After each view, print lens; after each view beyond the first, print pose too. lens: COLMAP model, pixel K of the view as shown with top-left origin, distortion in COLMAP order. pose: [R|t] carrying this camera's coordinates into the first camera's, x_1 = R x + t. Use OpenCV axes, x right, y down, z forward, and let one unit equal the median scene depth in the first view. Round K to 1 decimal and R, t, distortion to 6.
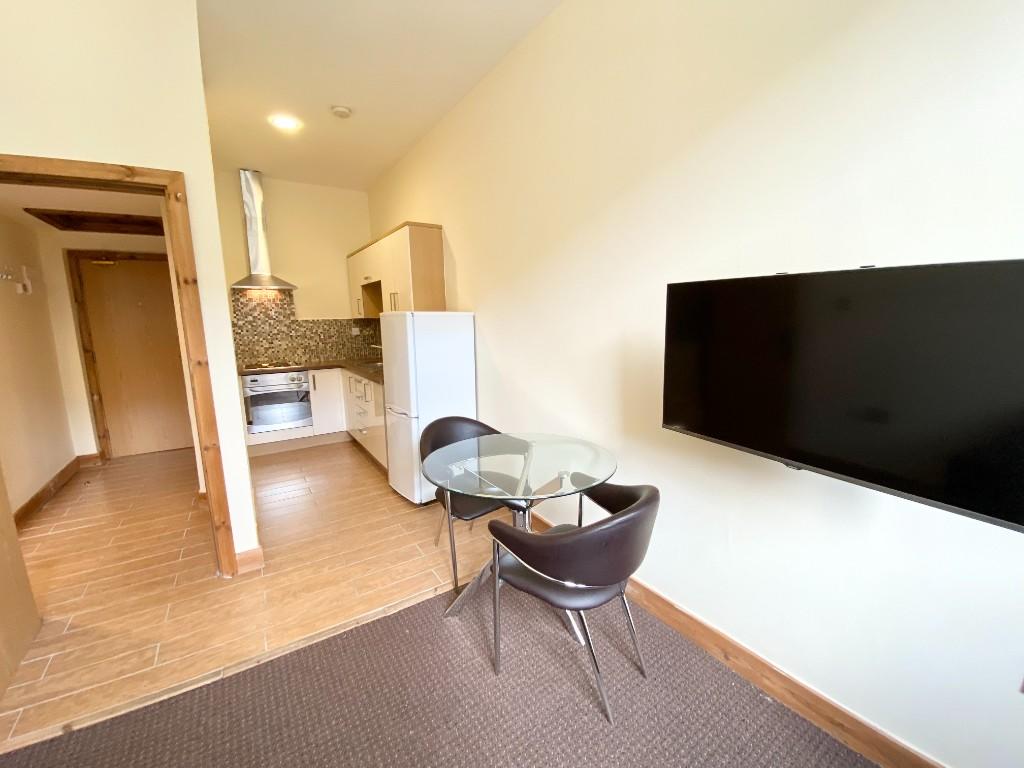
lens RADIAL K [[422.6, 0, 517.6], [0, 422.6, 381.9], [0, 0, 1]] dist [-0.026165, -0.000471]
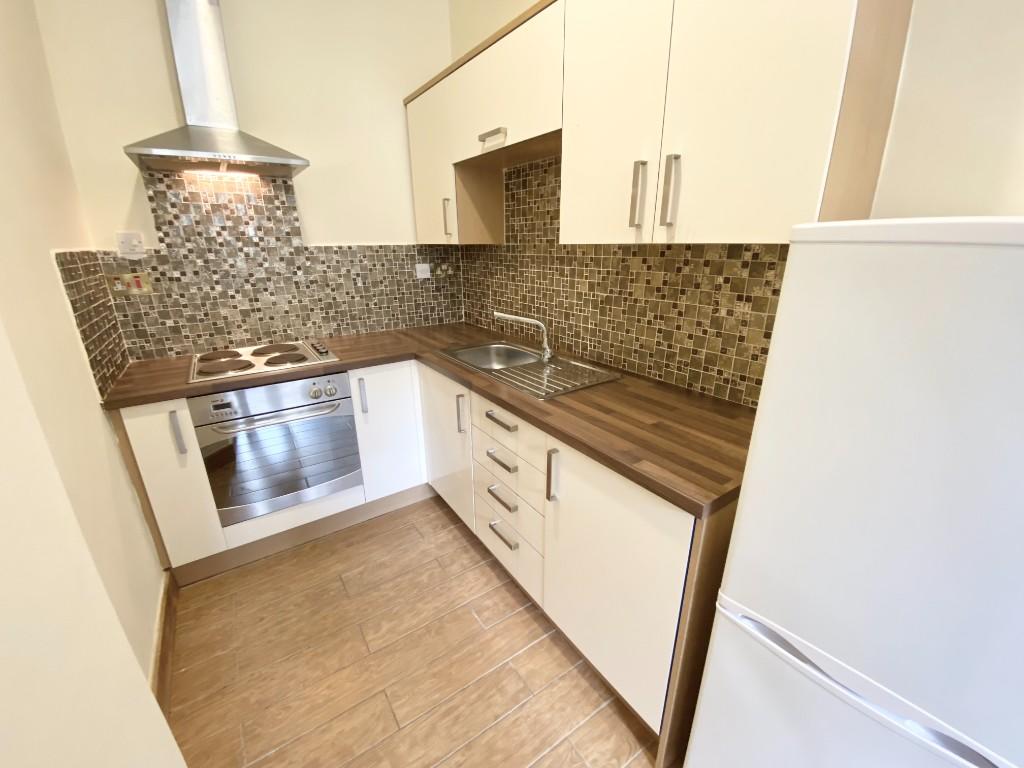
lens RADIAL K [[422.6, 0, 507.5], [0, 422.6, 390.7], [0, 0, 1]] dist [-0.026165, -0.000471]
pose [[0.999923, 0.006912, 0.010262, -0.317873], [-0.008697, 0.982572, 0.185678, -0.082021], [-0.008800, -0.185753, 0.982557, 0.533802]]
